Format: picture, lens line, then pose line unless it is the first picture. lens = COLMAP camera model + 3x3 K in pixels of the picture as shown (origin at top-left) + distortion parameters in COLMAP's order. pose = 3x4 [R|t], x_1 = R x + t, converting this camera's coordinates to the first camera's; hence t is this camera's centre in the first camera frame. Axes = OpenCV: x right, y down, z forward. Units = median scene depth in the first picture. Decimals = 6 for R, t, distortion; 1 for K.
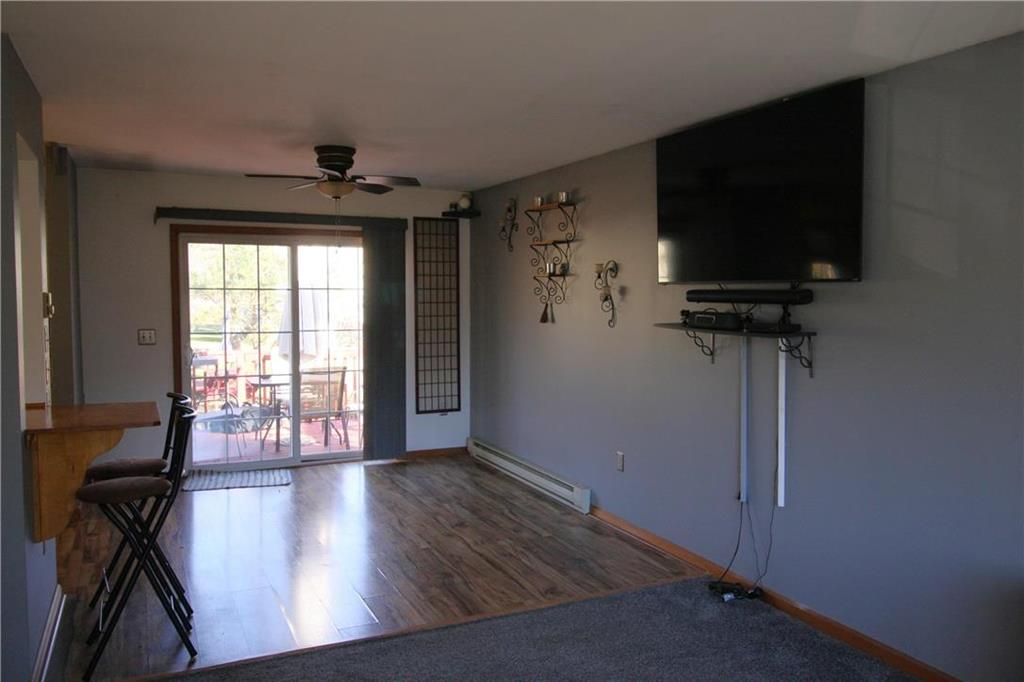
lens RADIAL K [[797.6, 0, 522.7], [0, 797.6, 343.9], [0, 0, 1]] dist [0.009275, 0.004452]
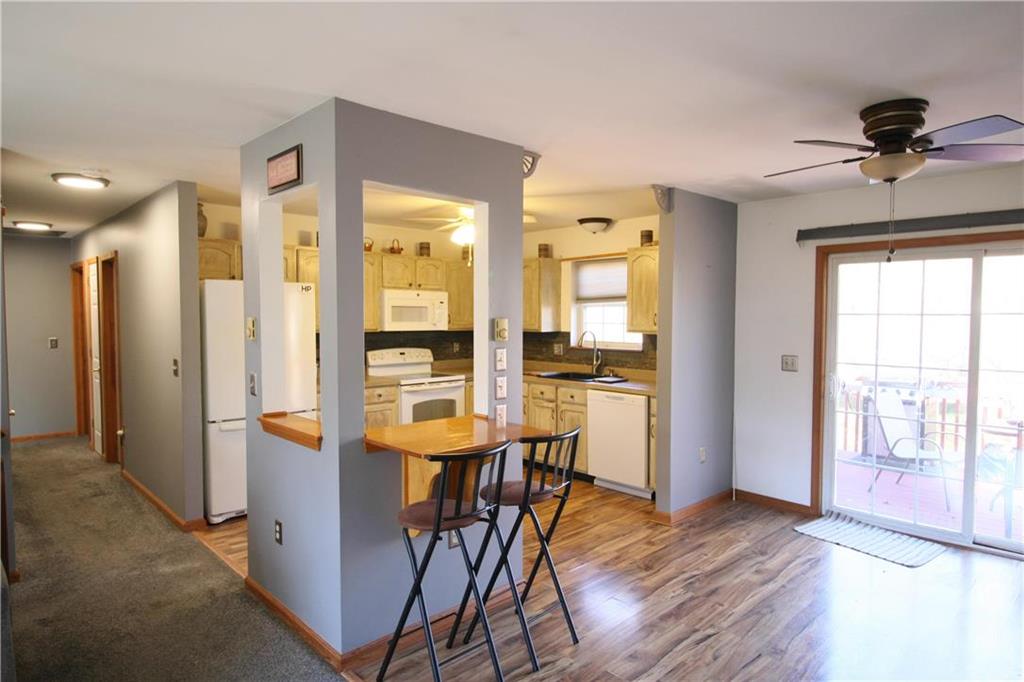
lens RADIAL K [[604.7, 0, 524.6], [0, 604.7, 340.9], [0, 0, 1]] dist [0.001792, -0.001463]
pose [[0.323412, 0.039707, -0.945425, 0.159043], [-0.063873, 0.997756, 0.020055, -0.036867], [0.944100, 0.053902, 0.325223, 0.545226]]
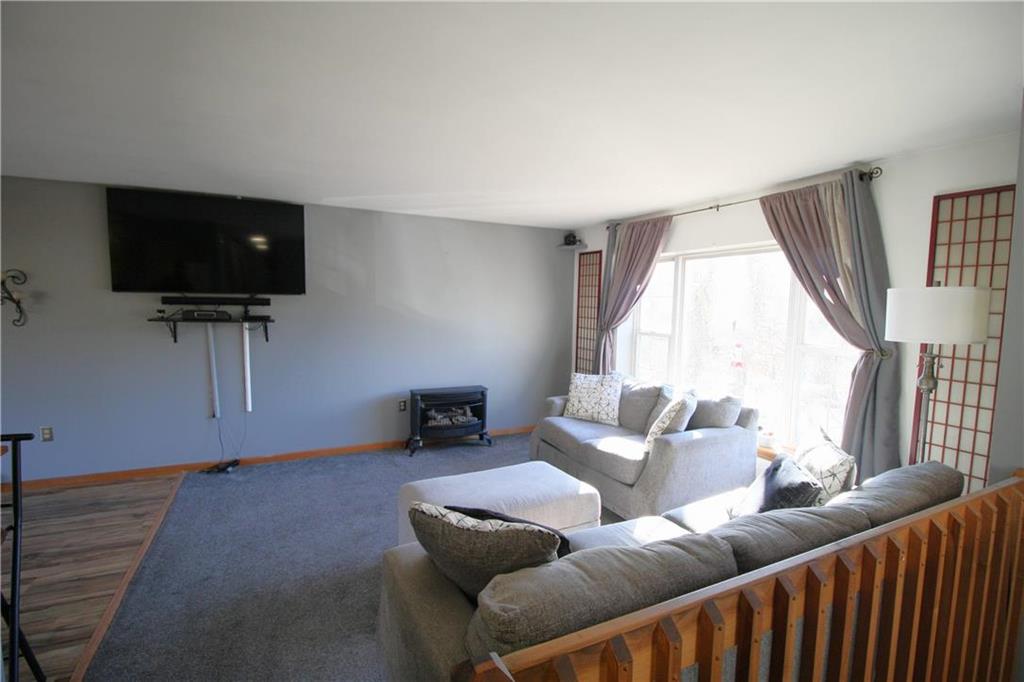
lens RADIAL K [[480.8, 0, 518.4], [0, 480.8, 340.9], [0, 0, 1]] dist [0.001532, -0.013704]
pose [[-0.020059, -0.083549, 0.996302, -0.613605], [0.048860, 0.995230, 0.084443, -0.022240], [-0.998604, 0.050373, -0.015881, 0.272803]]
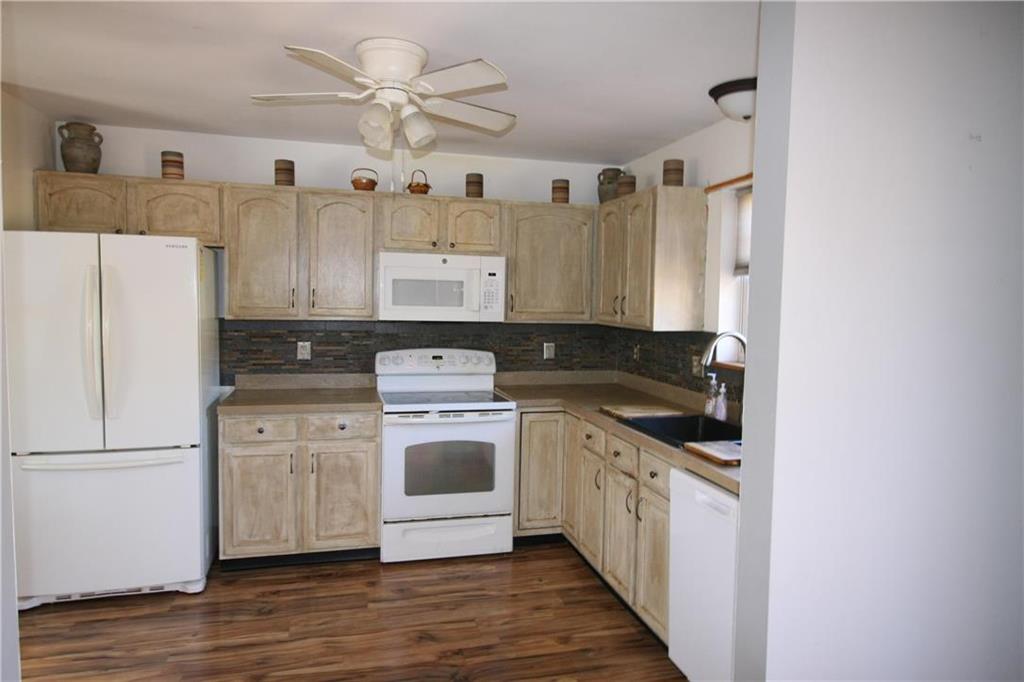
lens RADIAL K [[677.4, 0, 521.1], [0, 677.4, 341.8], [0, 0, 1]] dist [0.007379, -0.002142]
pose [[-0.180029, 0.058904, -0.981896, -0.261083], [-0.082608, 0.993774, 0.074763, -0.062316], [0.980186, 0.094572, -0.174043, 0.954411]]
